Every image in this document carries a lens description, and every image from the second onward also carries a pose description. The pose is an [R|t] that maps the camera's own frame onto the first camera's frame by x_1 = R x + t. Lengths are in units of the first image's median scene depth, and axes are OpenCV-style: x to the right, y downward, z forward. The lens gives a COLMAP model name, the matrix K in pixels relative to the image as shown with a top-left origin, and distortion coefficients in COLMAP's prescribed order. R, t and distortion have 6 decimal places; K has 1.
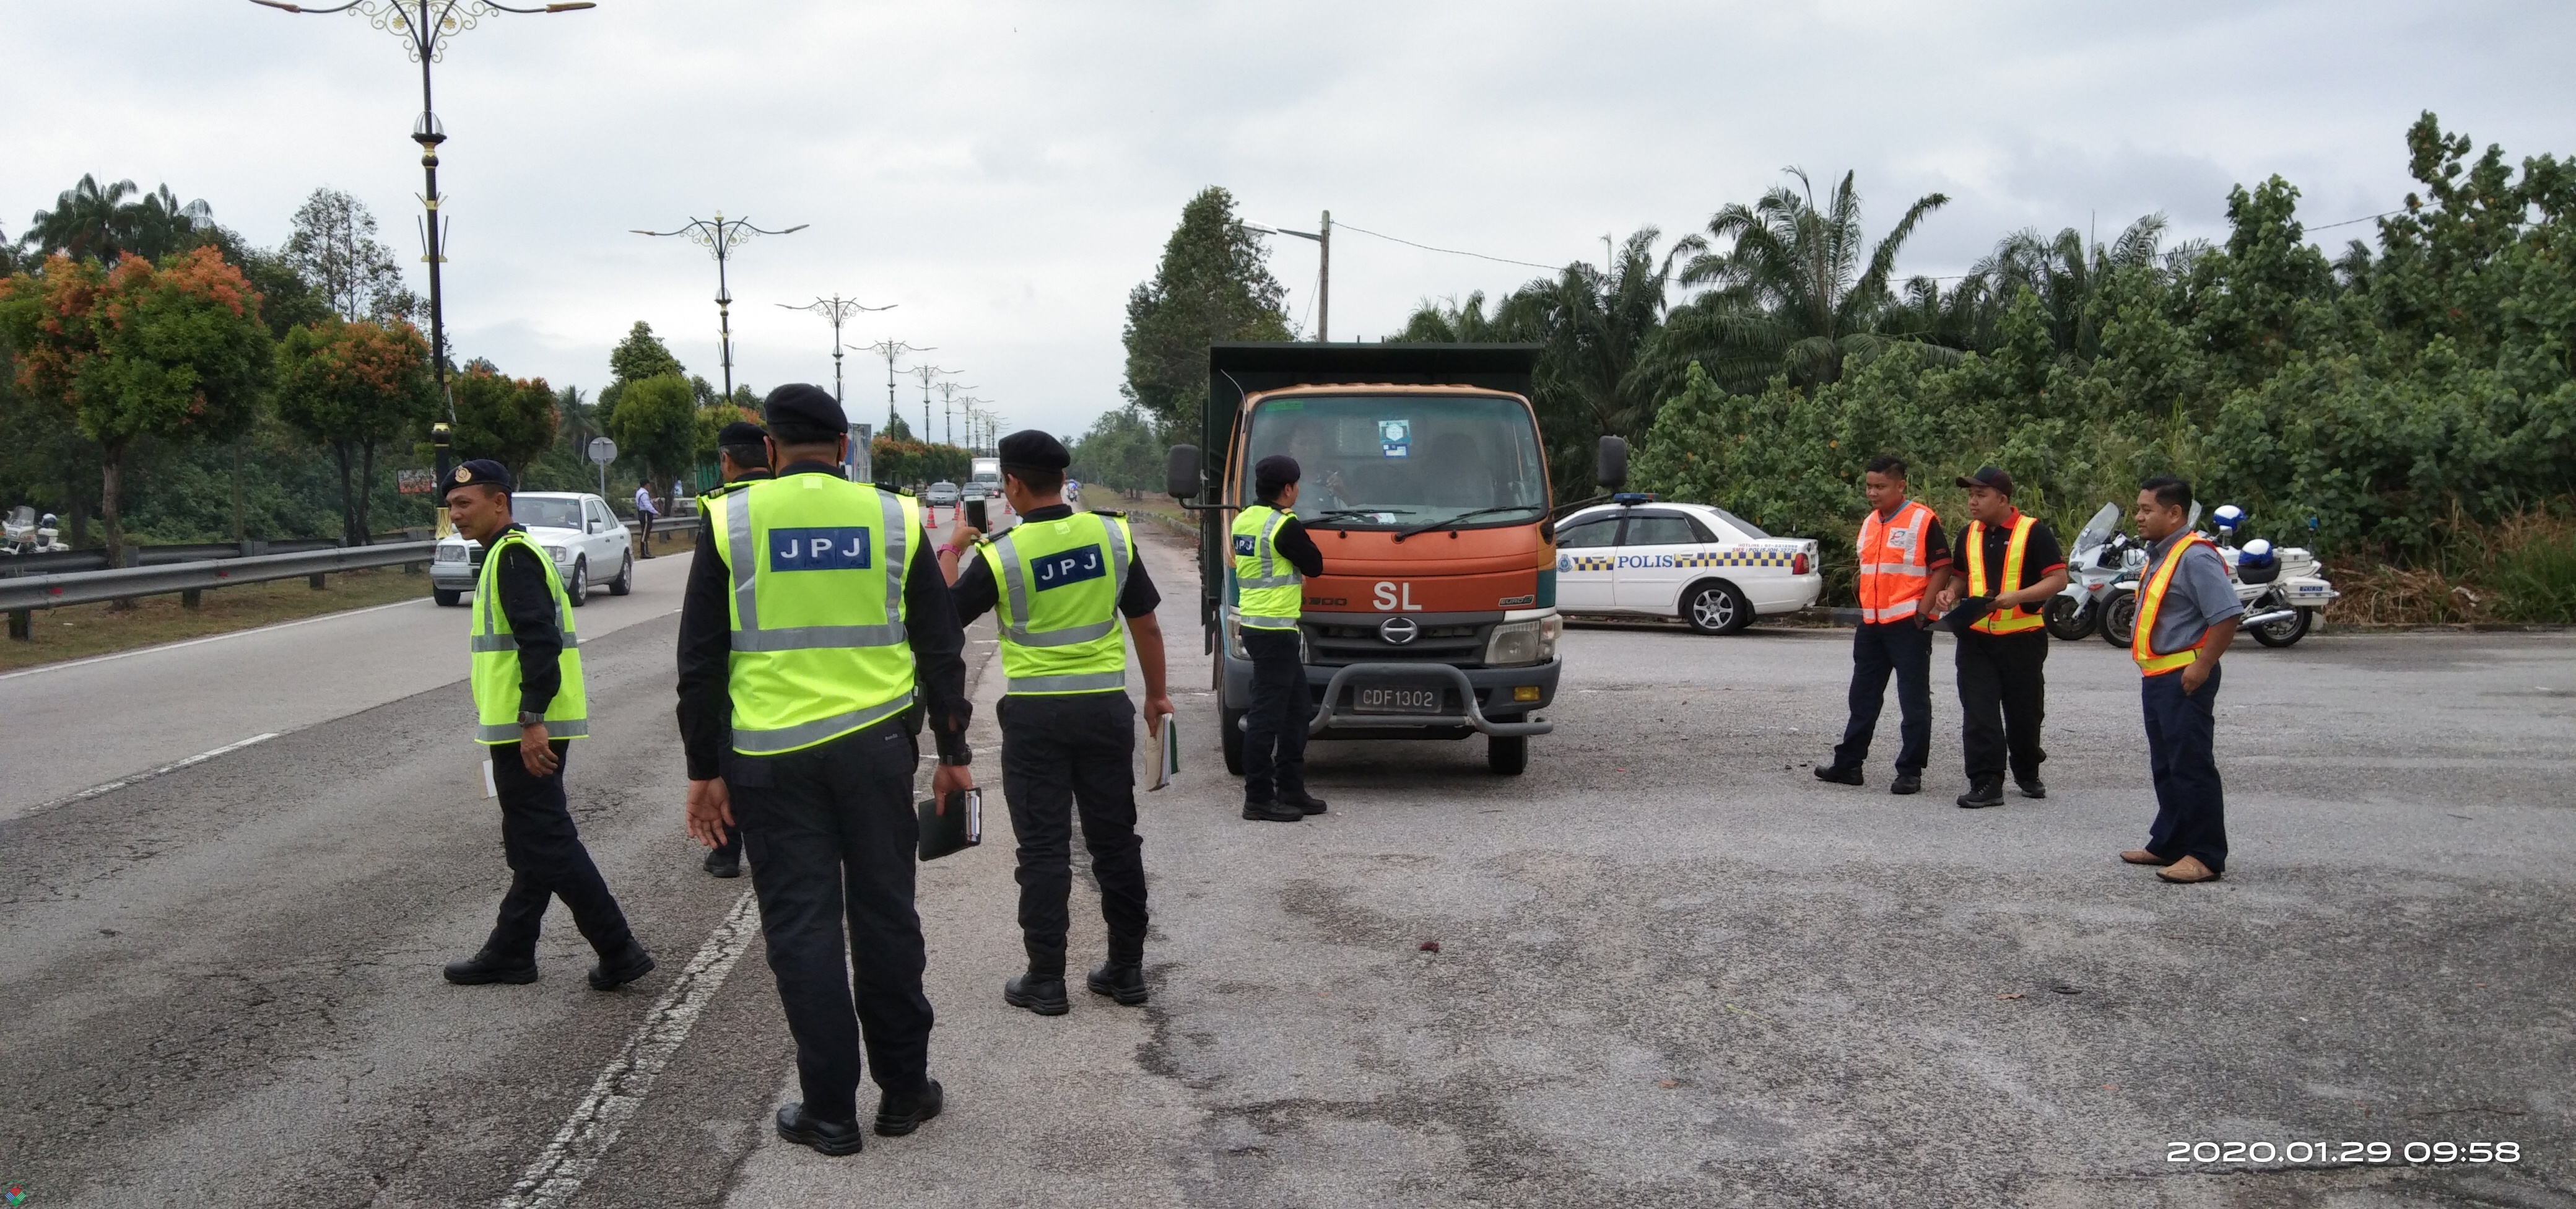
lens RADIAL K [[2195.0, 0, 1277.9], [0, 2195.0, 584.7], [0, 0, 1]] dist [-0.009442, -0.035027]
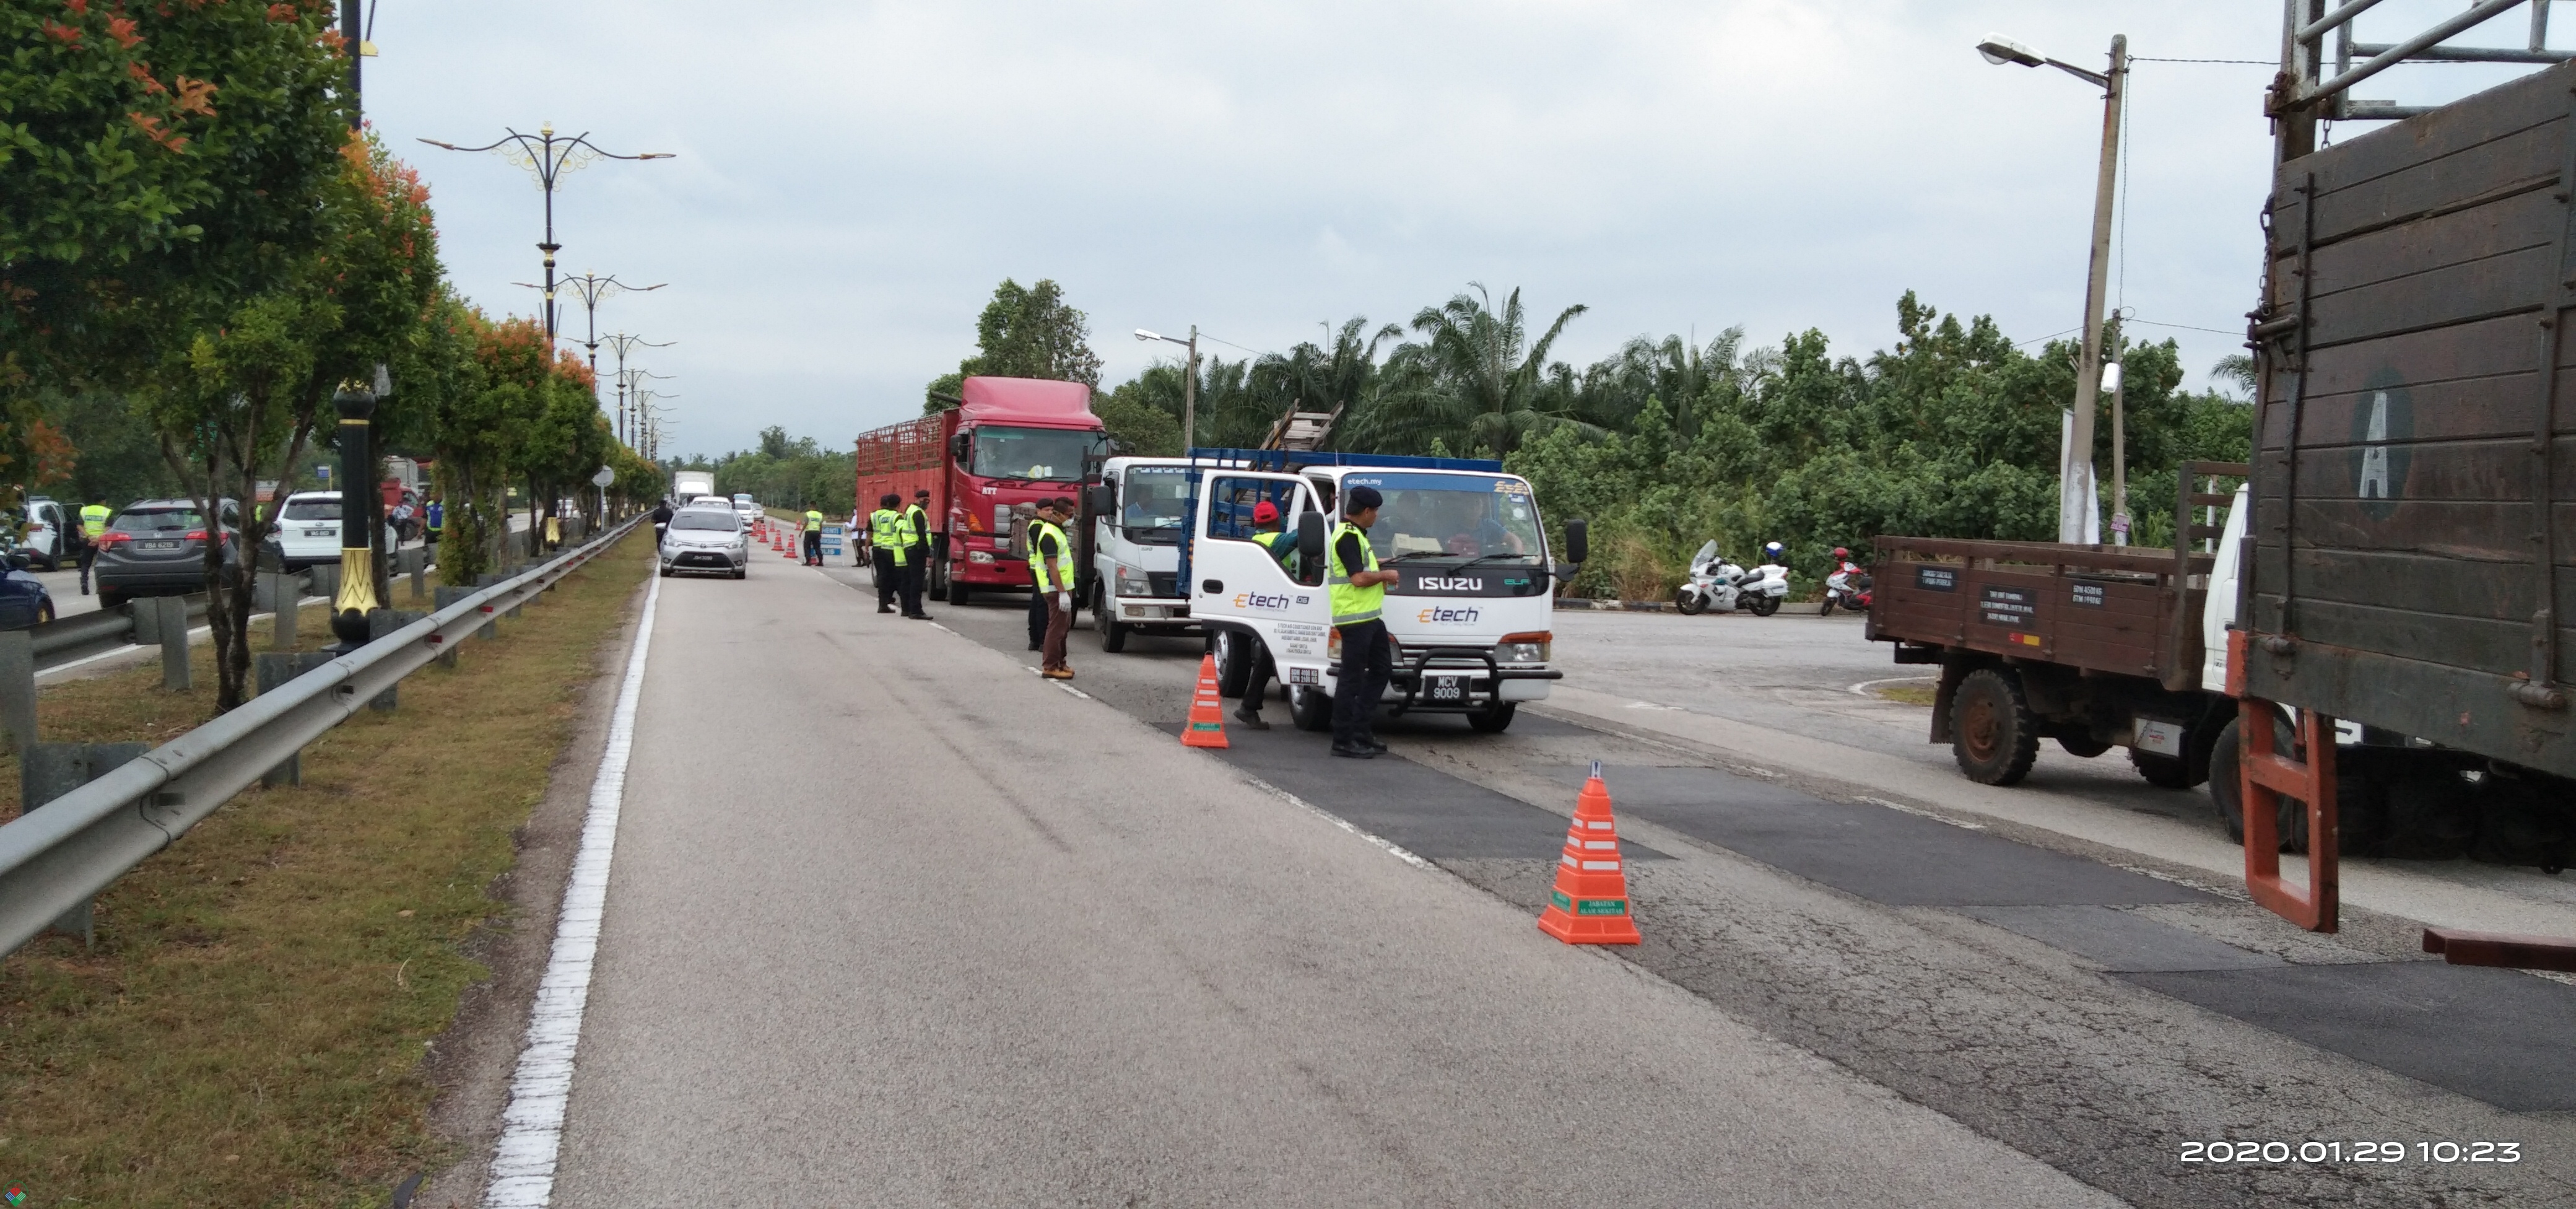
lens RADIAL K [[2195.0, 0, 1269.2], [0, 2195.0, 615.8], [0, 0, 1]] dist [-0.009442, -0.035027]
pose [[0.984463, 0.017841, 0.174684, -0.178545], [-0.018127, 0.999836, 0.000044, 0.019527], [-0.174654, -0.003210, 0.984625, -0.434029]]
